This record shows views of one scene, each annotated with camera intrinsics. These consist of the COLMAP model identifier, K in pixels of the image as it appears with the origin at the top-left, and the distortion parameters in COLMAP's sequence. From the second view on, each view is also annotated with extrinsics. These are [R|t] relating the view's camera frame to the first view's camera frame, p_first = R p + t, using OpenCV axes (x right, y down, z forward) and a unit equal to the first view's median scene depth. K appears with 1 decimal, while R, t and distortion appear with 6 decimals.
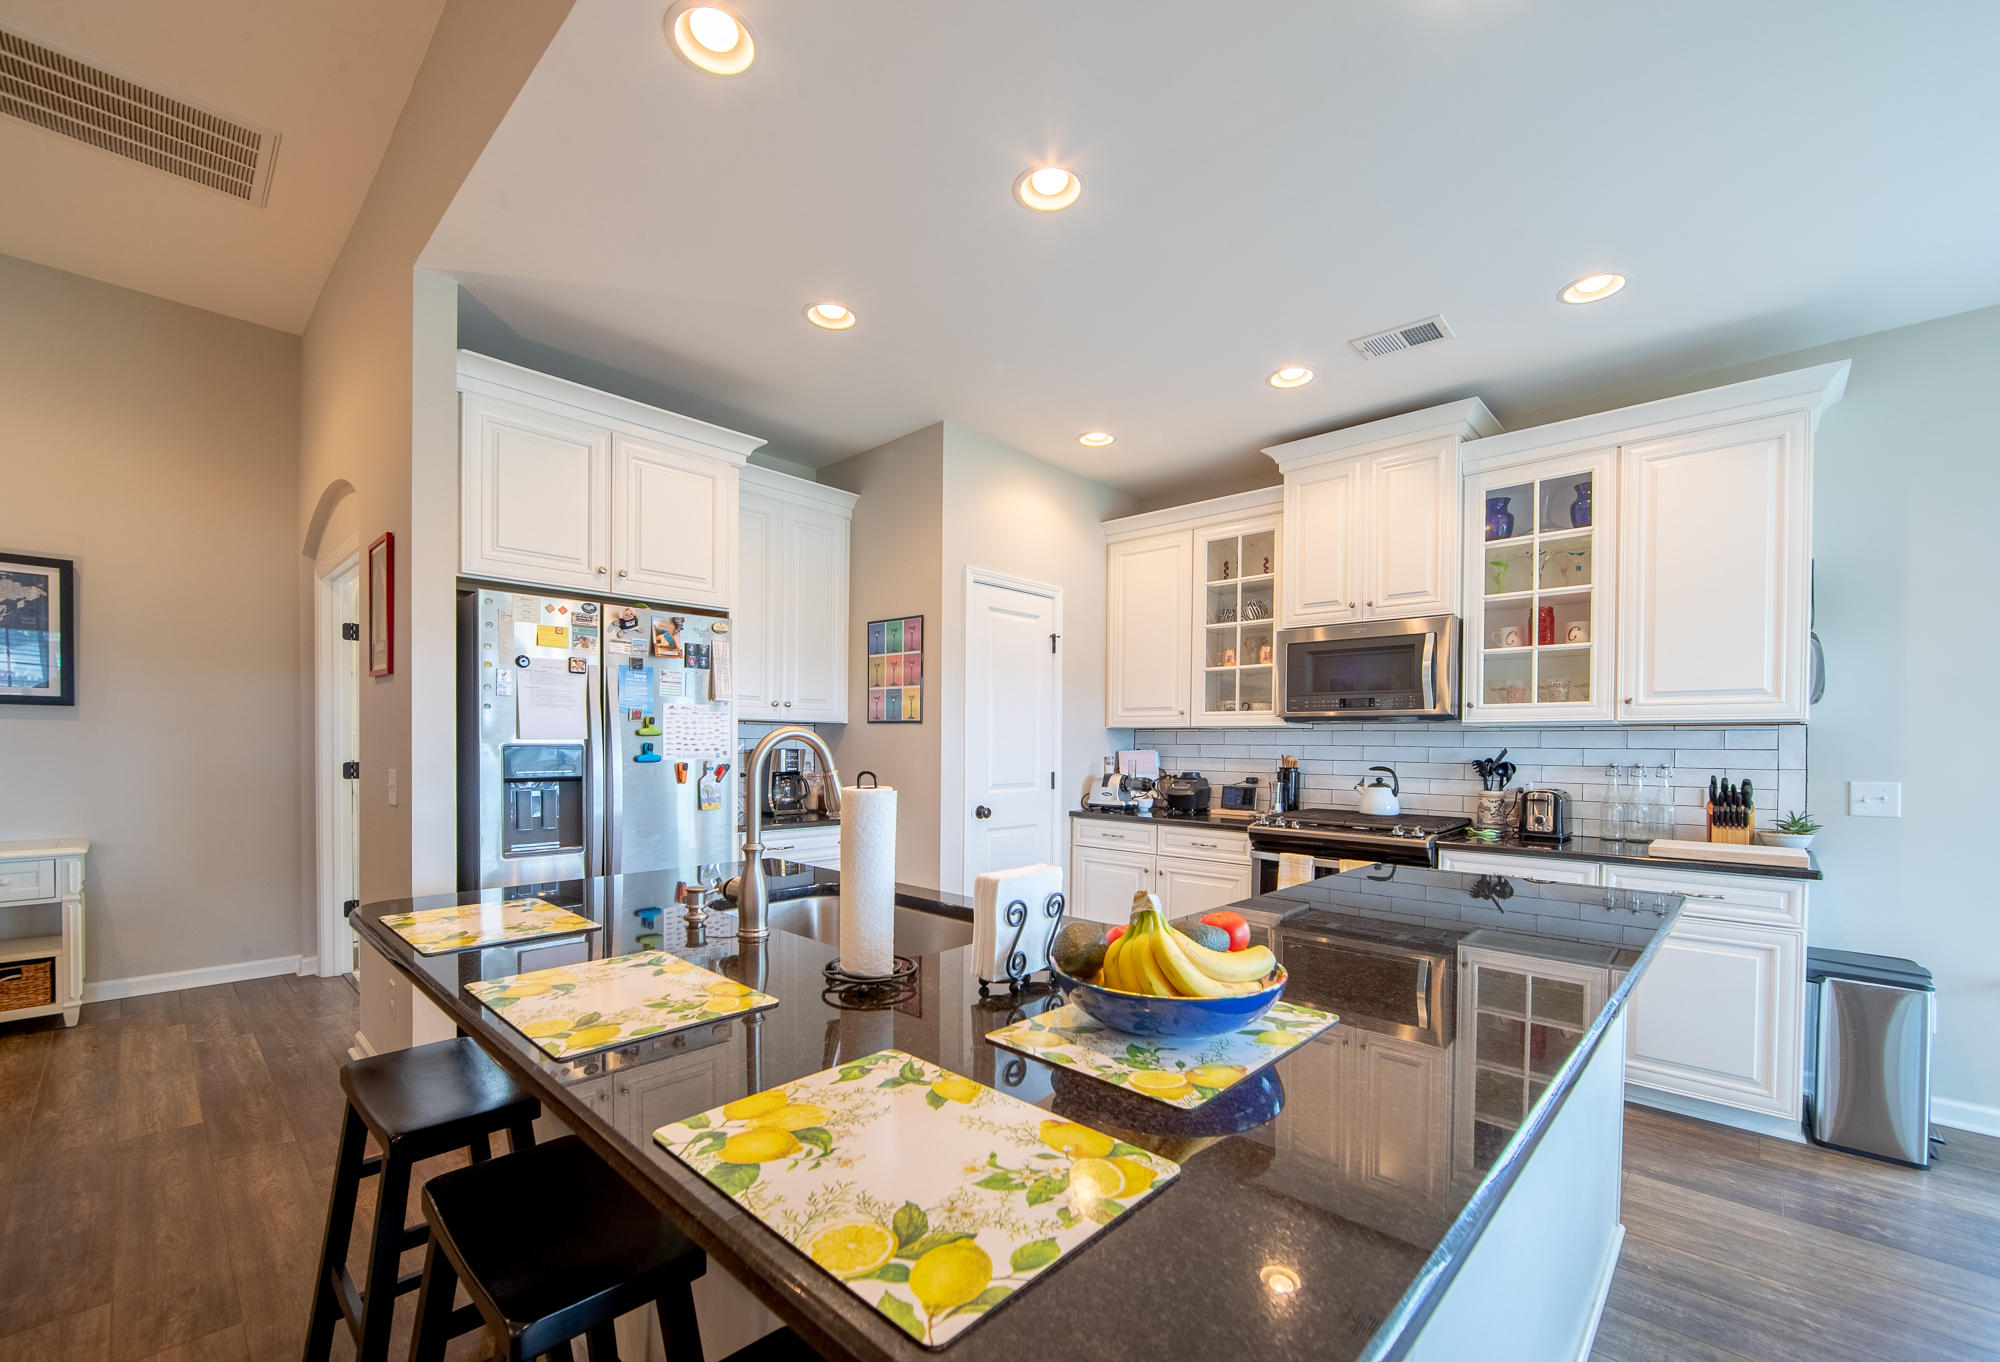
lens RADIAL K [[817.7, 0, 1006.0], [0, 817.7, 754.2], [0, 0, 1]] dist [-0.003946, -0.000128]
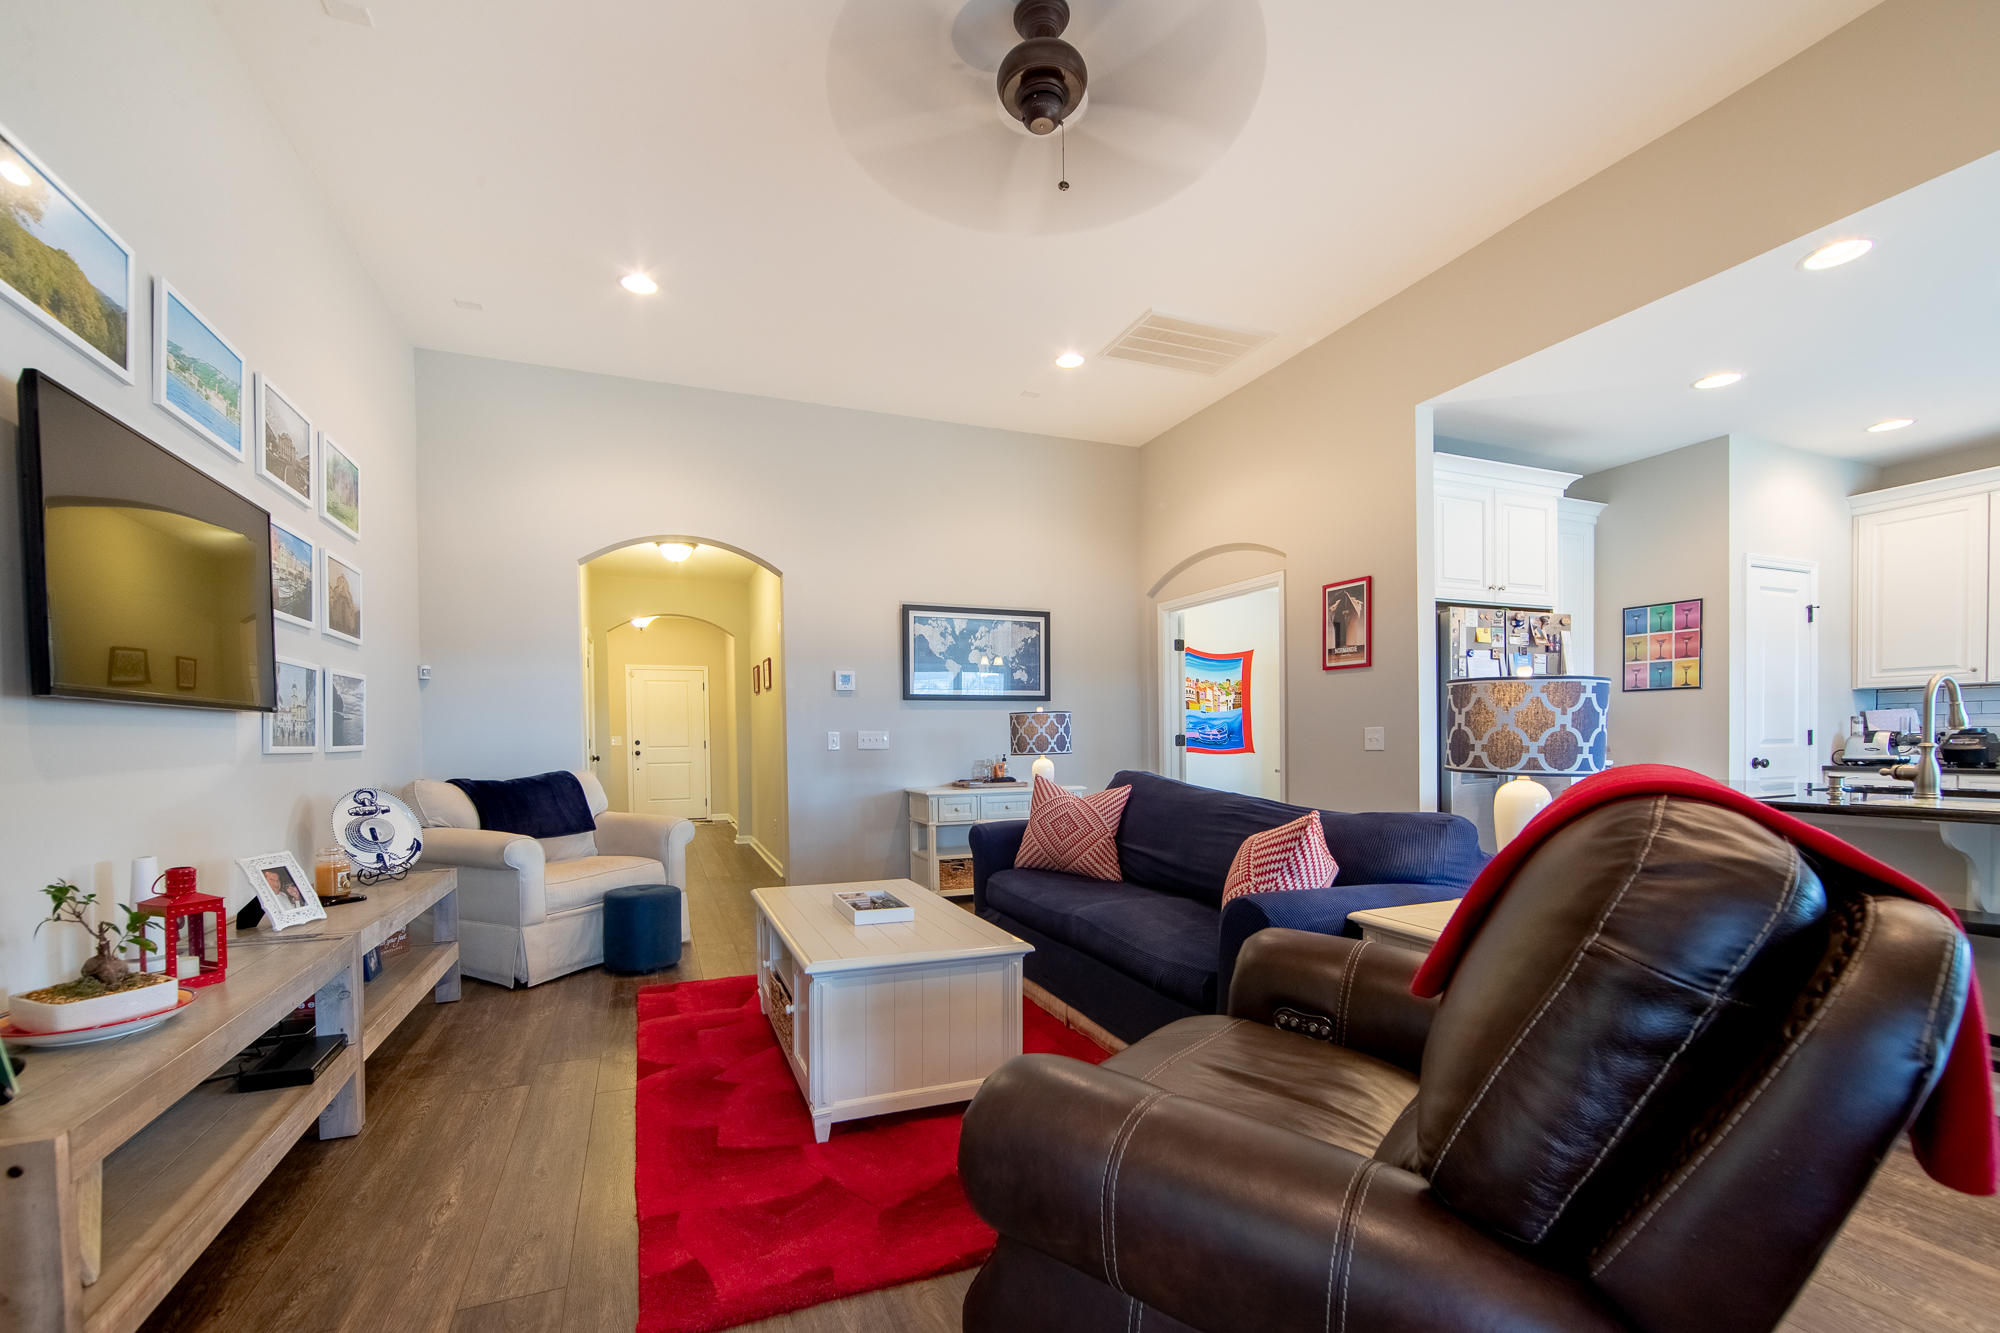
lens RADIAL K [[810.2, 0, 988.0], [0, 810.2, 743.8], [0, 0, 1]] dist [-0.000644, -0.000216]
pose [[0.910274, -0.016406, -0.413681, -0.563982], [0.015249, 0.999865, -0.006100, 0.034461], [0.413725, -0.000756, 0.910402, -0.515533]]
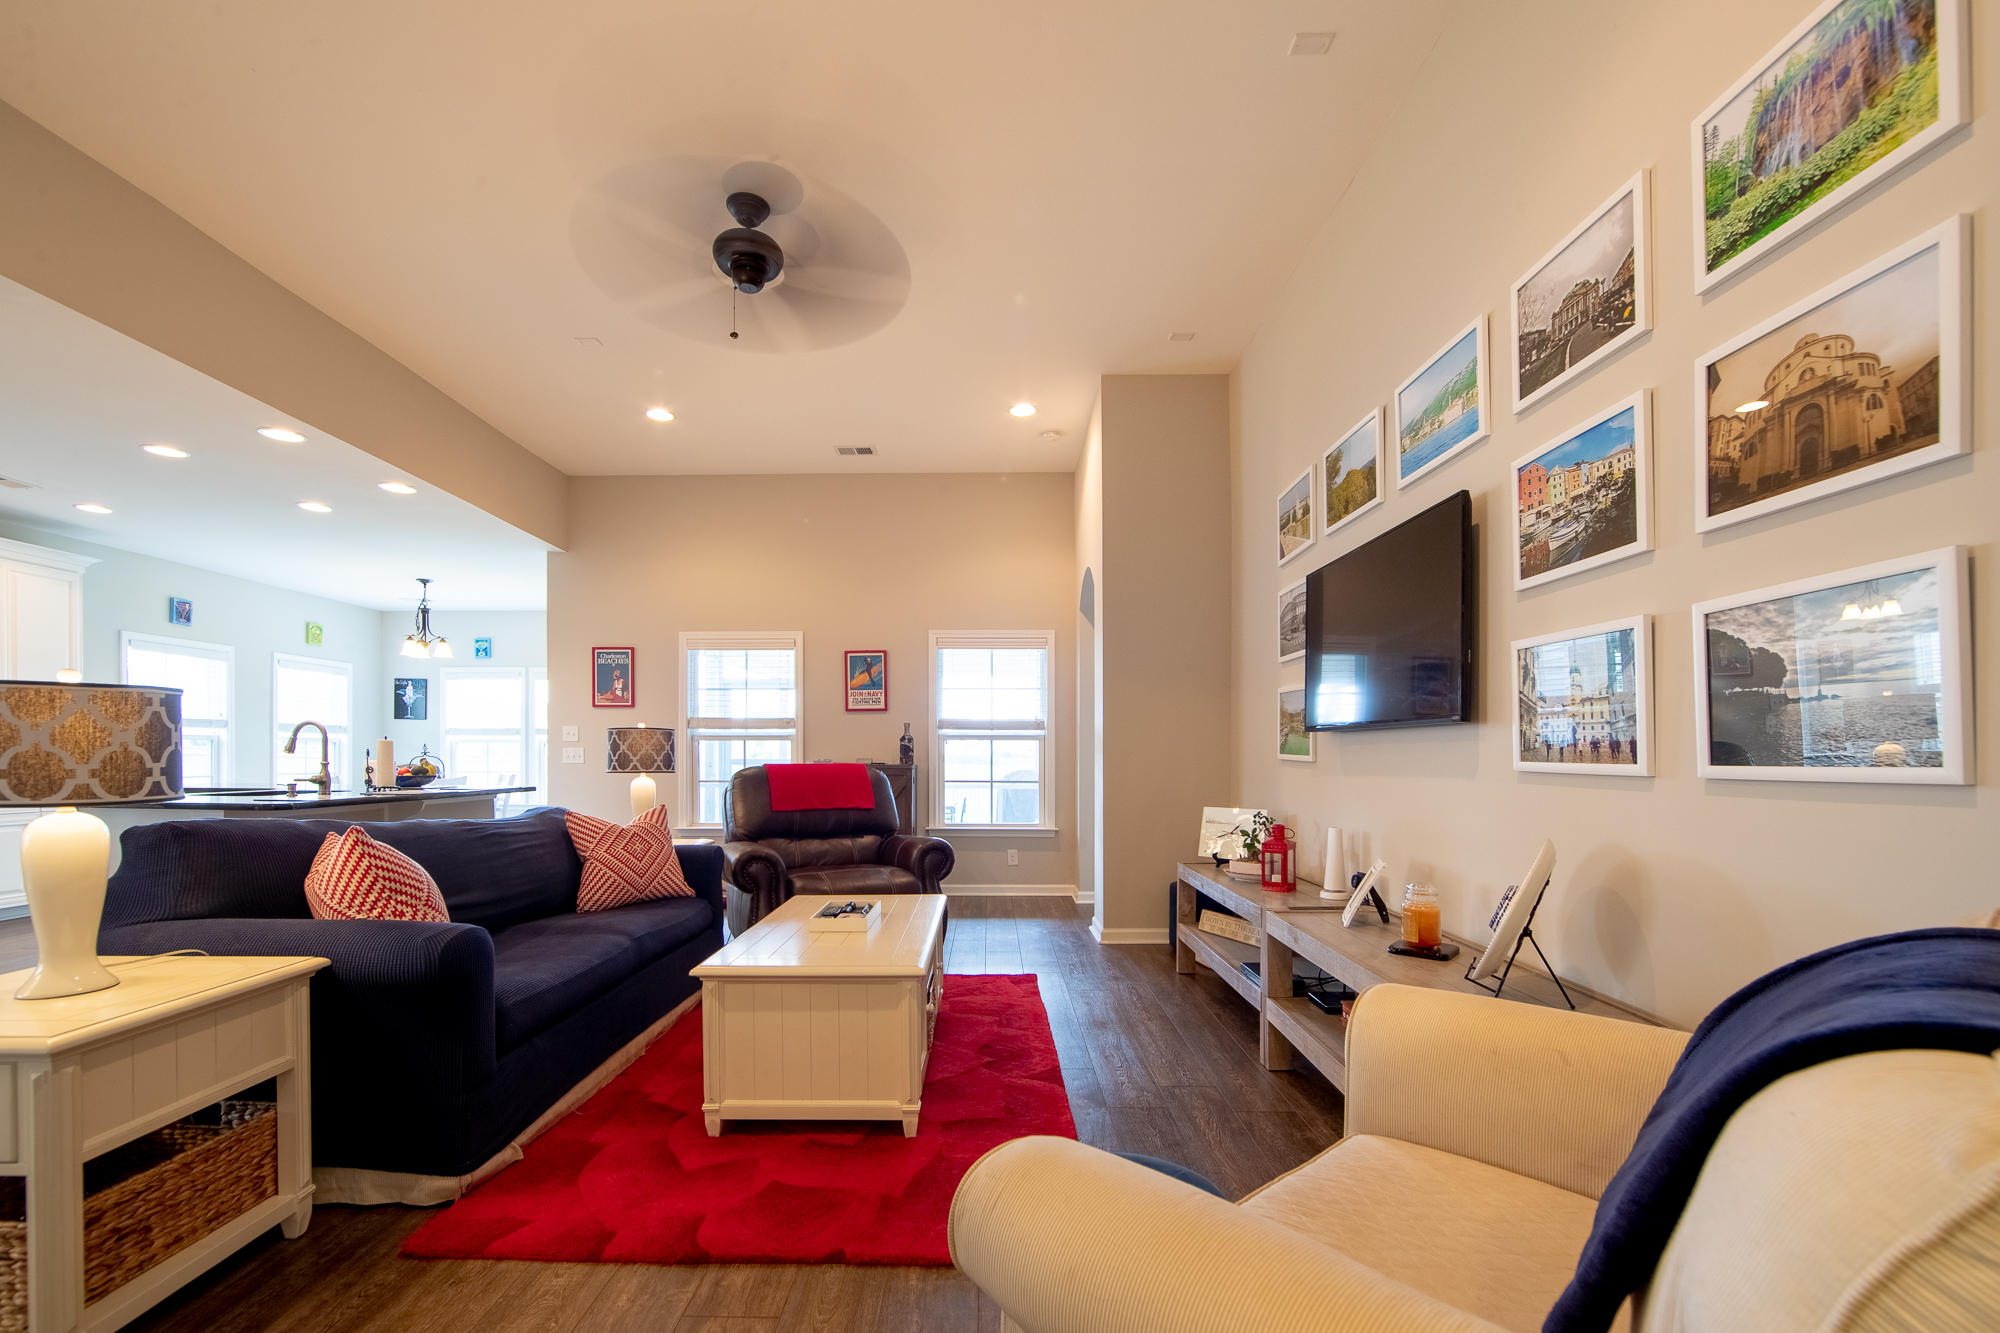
lens RADIAL K [[817.0, 0, 1011.4], [0, 817.0, 761.2], [0, 0, 1]] dist [-0.013152, -0.000185]
pose [[-0.689543, -0.019189, 0.723990, -1.580391], [-0.002338, 0.999703, 0.024270, 0.011502], [-0.724241, 0.015043, -0.689383, 0.481751]]
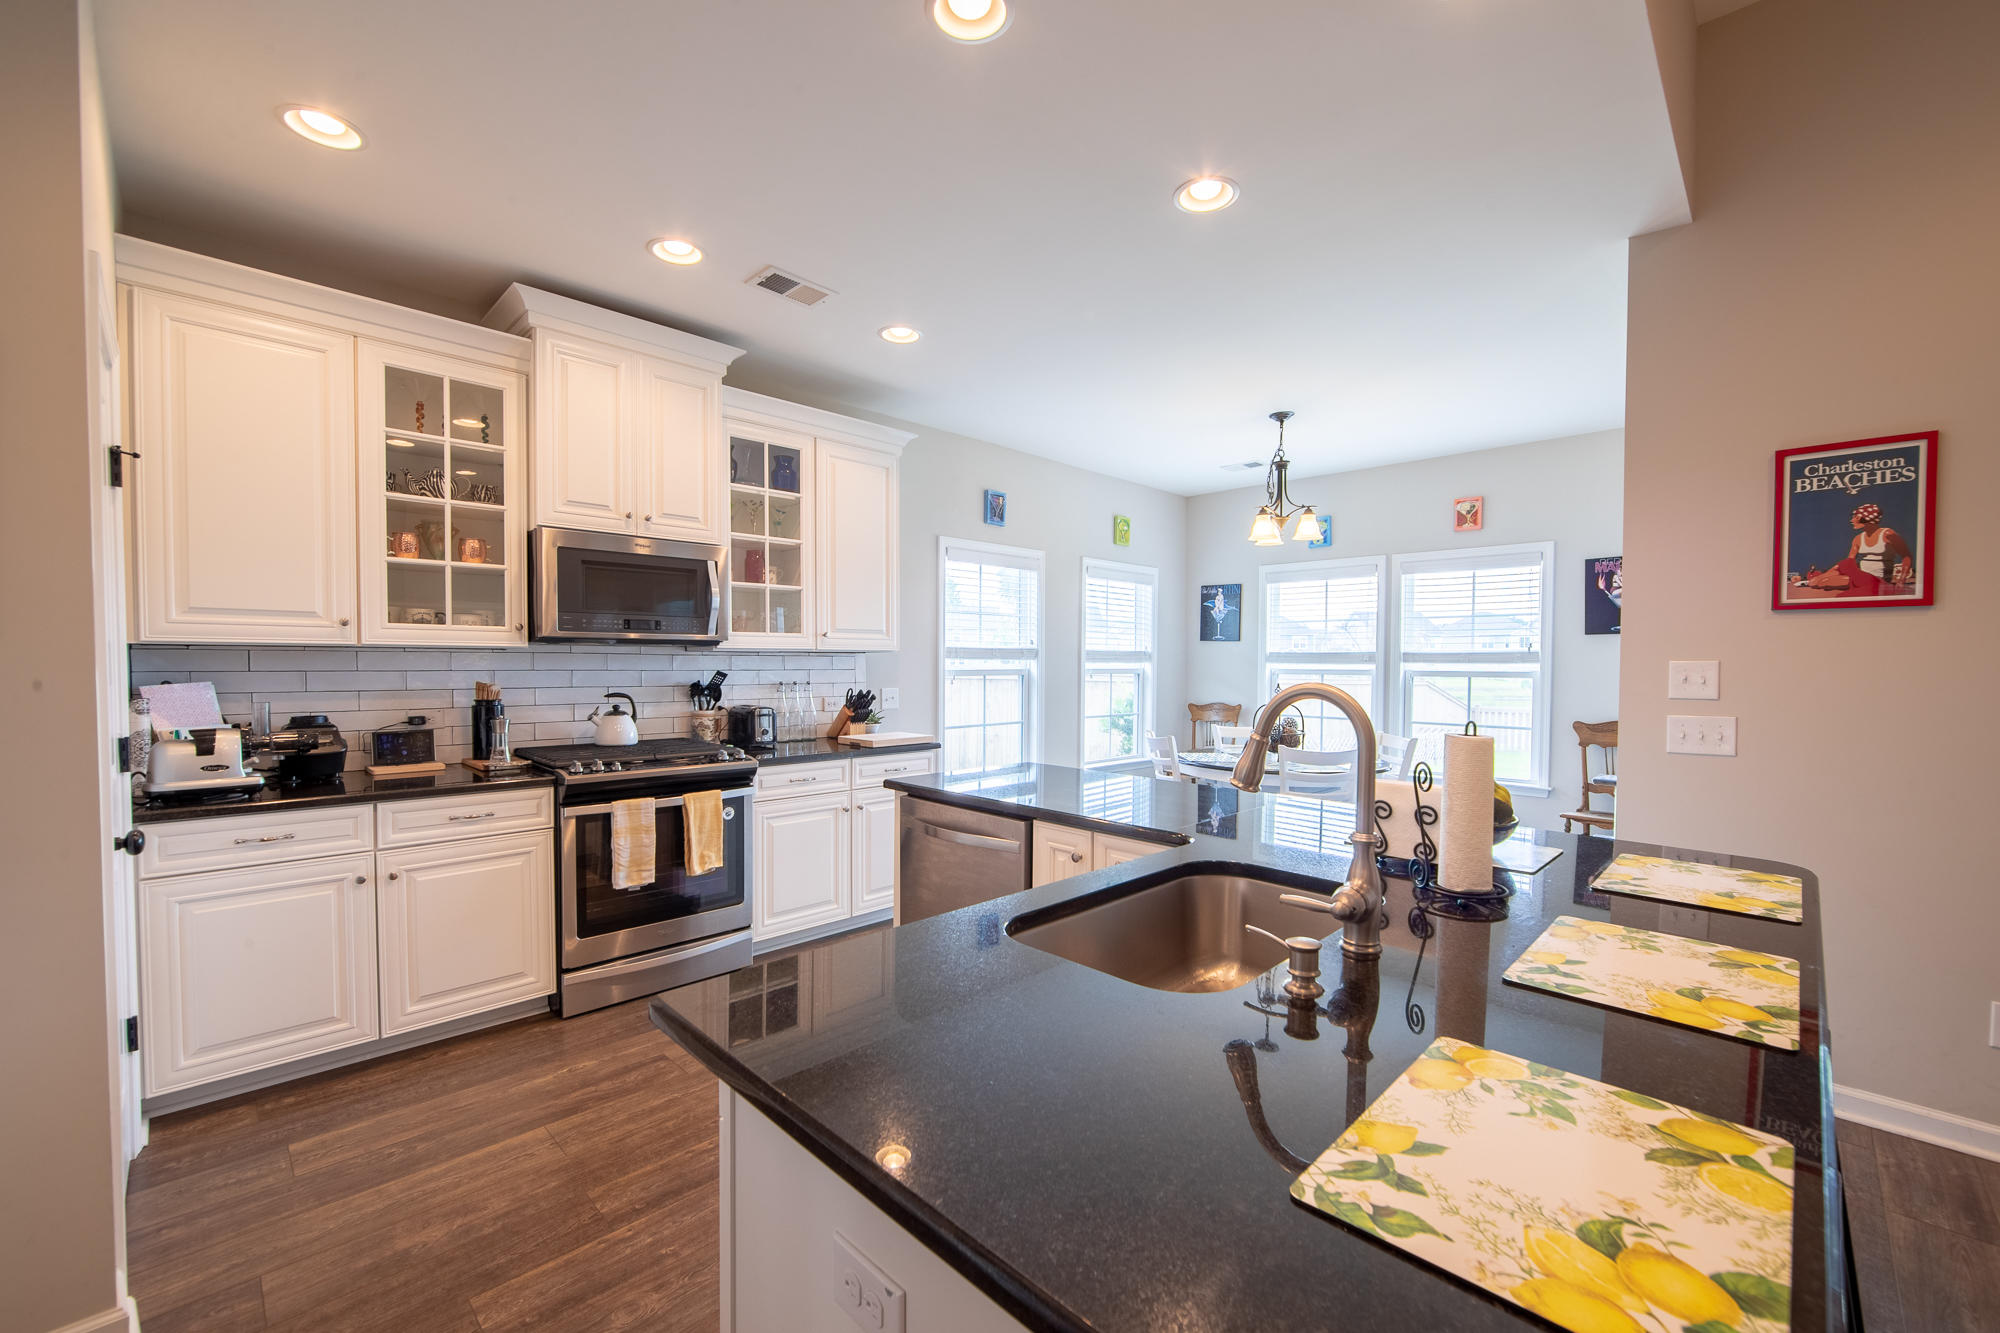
lens RADIAL K [[836.0, 0, 997.1], [0, 836.0, 682.8], [0, 0, 1]] dist [-0.018778, 0.004957]
pose [[0.033420, -0.036096, 0.998789, -0.455123], [0.006124, 0.999336, 0.035911, -0.026773], [-0.999423, 0.004916, 0.033618, 0.529260]]
